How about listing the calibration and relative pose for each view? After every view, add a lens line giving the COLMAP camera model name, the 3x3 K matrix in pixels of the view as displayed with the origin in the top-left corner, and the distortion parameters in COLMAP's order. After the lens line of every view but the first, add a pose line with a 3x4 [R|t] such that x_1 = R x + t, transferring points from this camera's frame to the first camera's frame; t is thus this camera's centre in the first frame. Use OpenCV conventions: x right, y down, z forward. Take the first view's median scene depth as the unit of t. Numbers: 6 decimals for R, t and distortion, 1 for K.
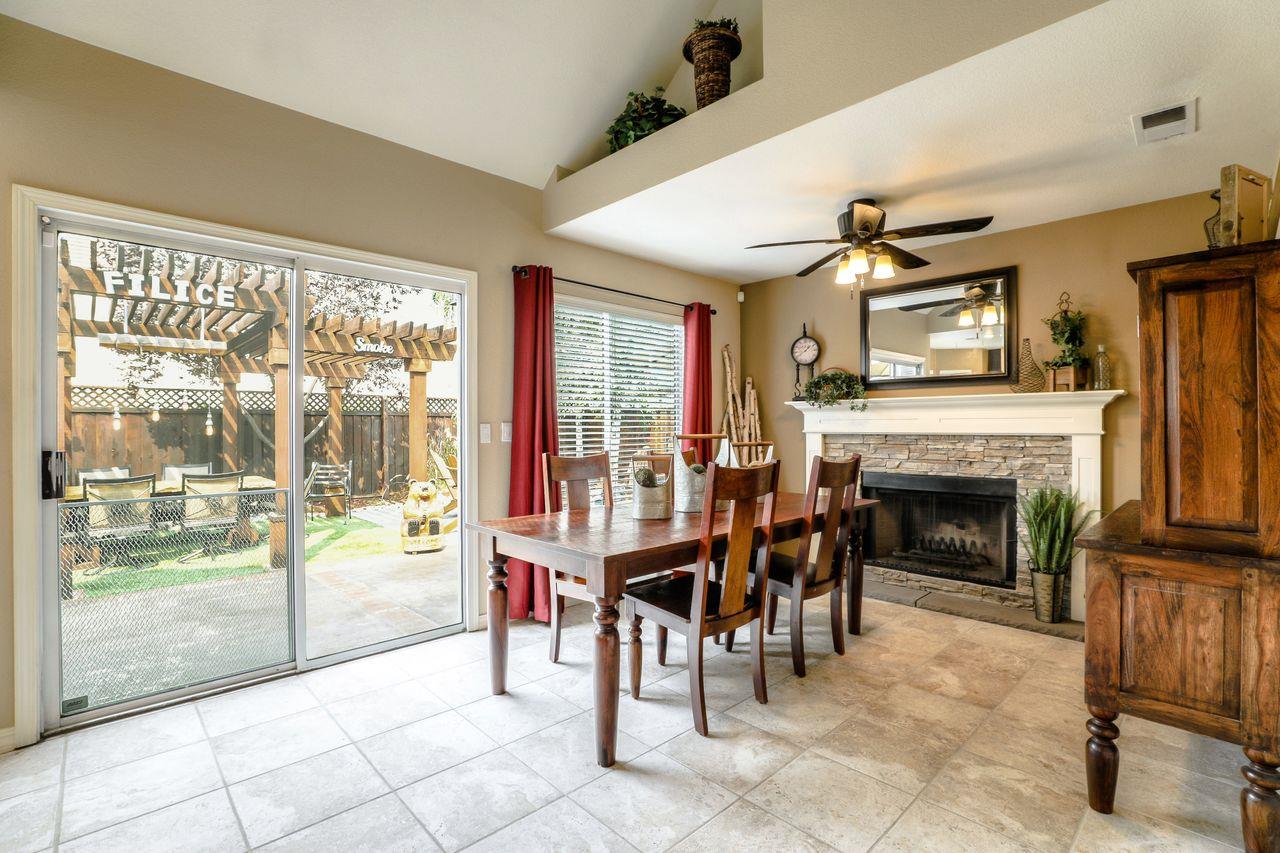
lens RADIAL K [[591.3, 0, 649.6], [0, 591.3, 425.6], [0, 0, 1]] dist [-0.032368, 0.010896]
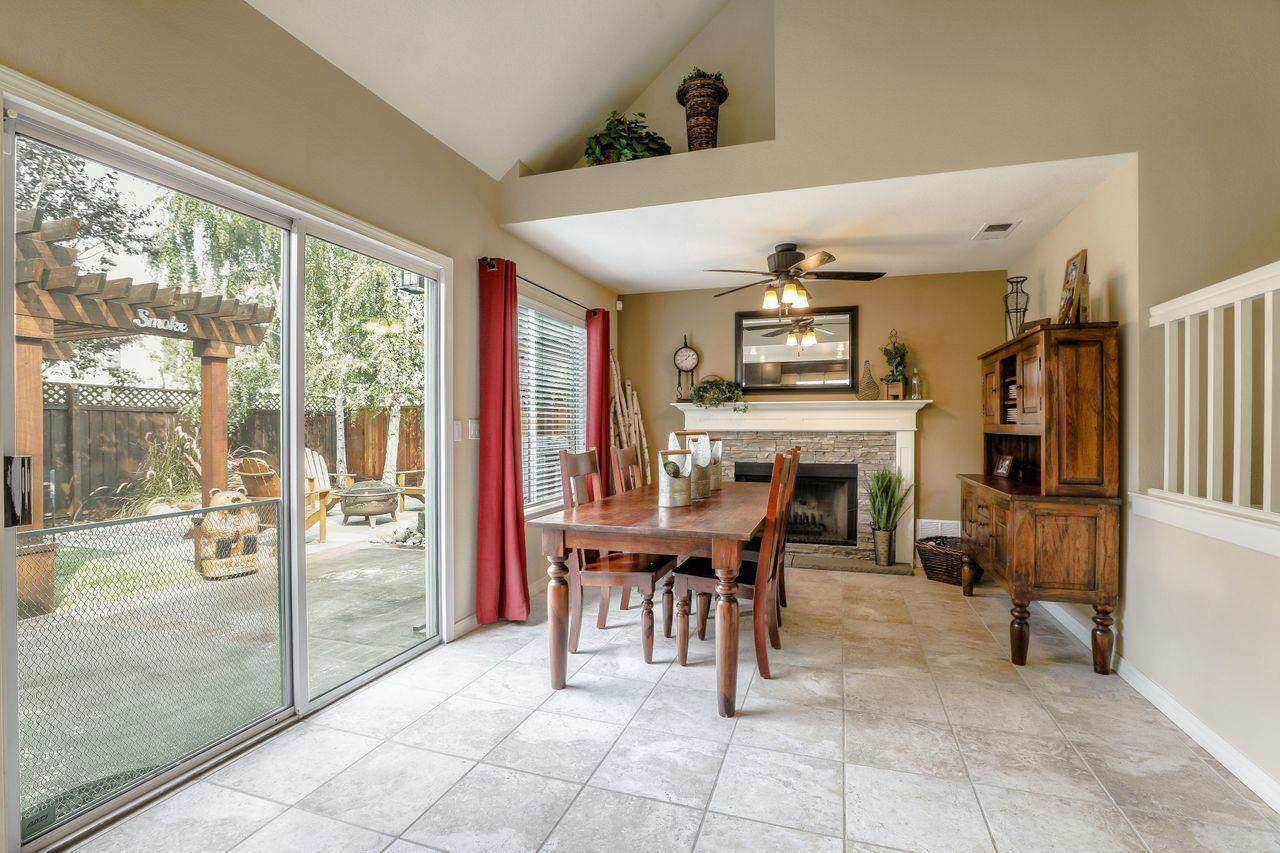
lens RADIAL K [[582.1, 0, 650.0], [0, 582.1, 427.0], [0, 0, 1]] dist [-0.022313, 0.000632]
pose [[0.886034, 0.000029, 0.463620, -0.425283], [-0.001931, 0.999992, 0.003627, 0.002101], [-0.463616, -0.004109, 0.886026, 0.033361]]
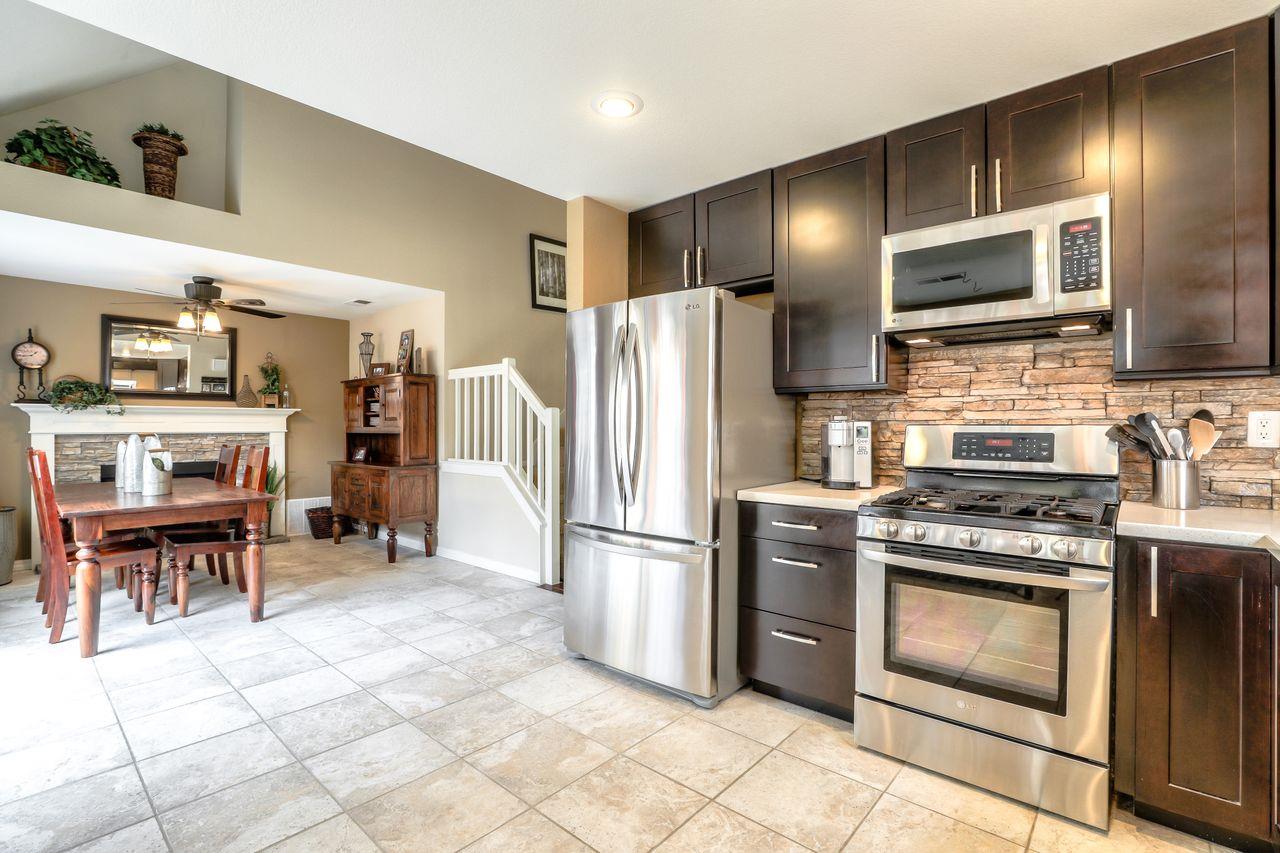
lens RADIAL K [[603.3, 0, 626.5], [0, 603.3, 429.7], [0, 0, 1]] dist [-0.018925, 0.001463]
pose [[-0.042529, -0.003770, 0.999088, -1.086618], [-0.000013, 0.999993, 0.003773, 0.001133], [-0.999095, 0.000148, -0.042529, -0.010125]]
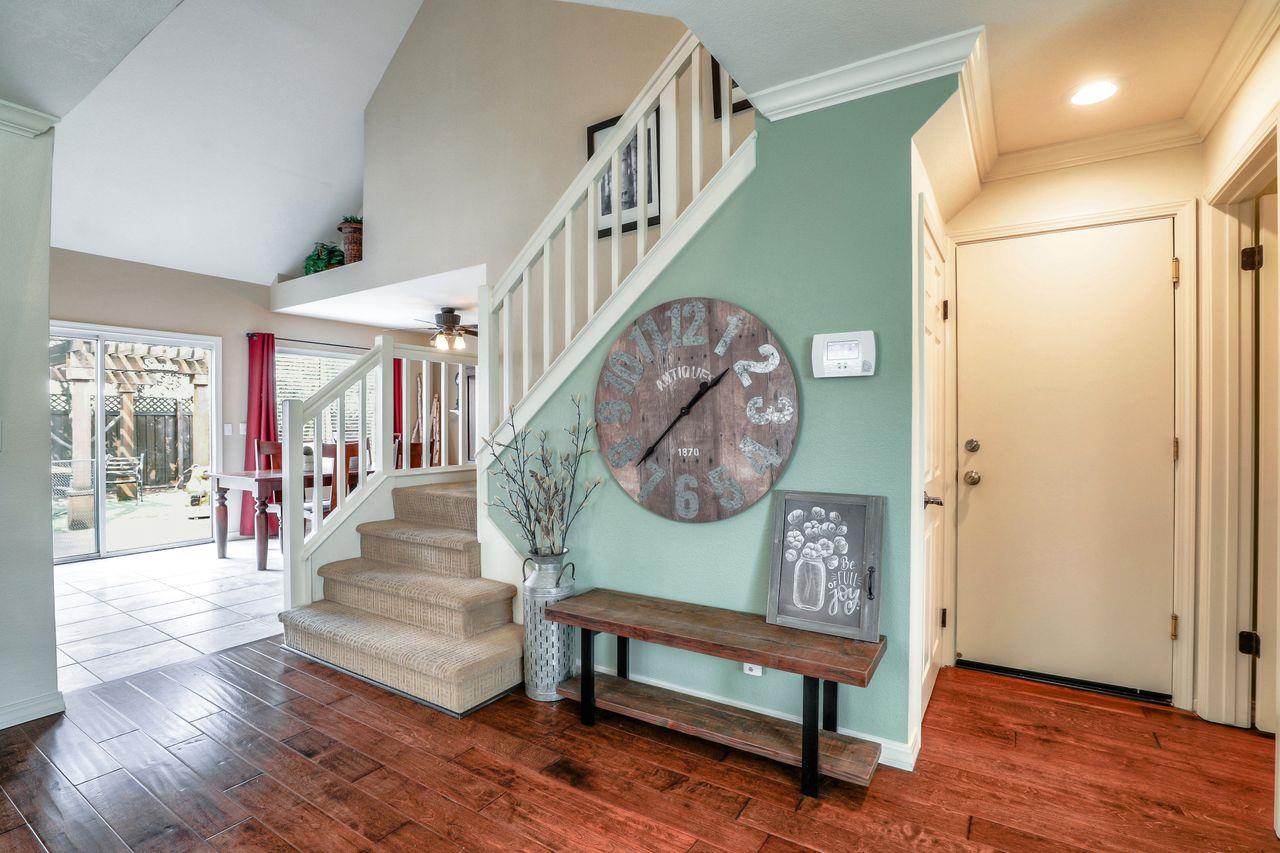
lens RADIAL K [[582.0, 0, 640.0], [0, 582.0, 426.5], [0, 0, 1]] dist [-0.004586, 0.000120]
pose [[0.973397, -0.000801, 0.229125, 0.500892], [-0.000129, 0.999992, 0.004041, -0.002811], [-0.229126, -0.003963, 0.973389, -0.927185]]
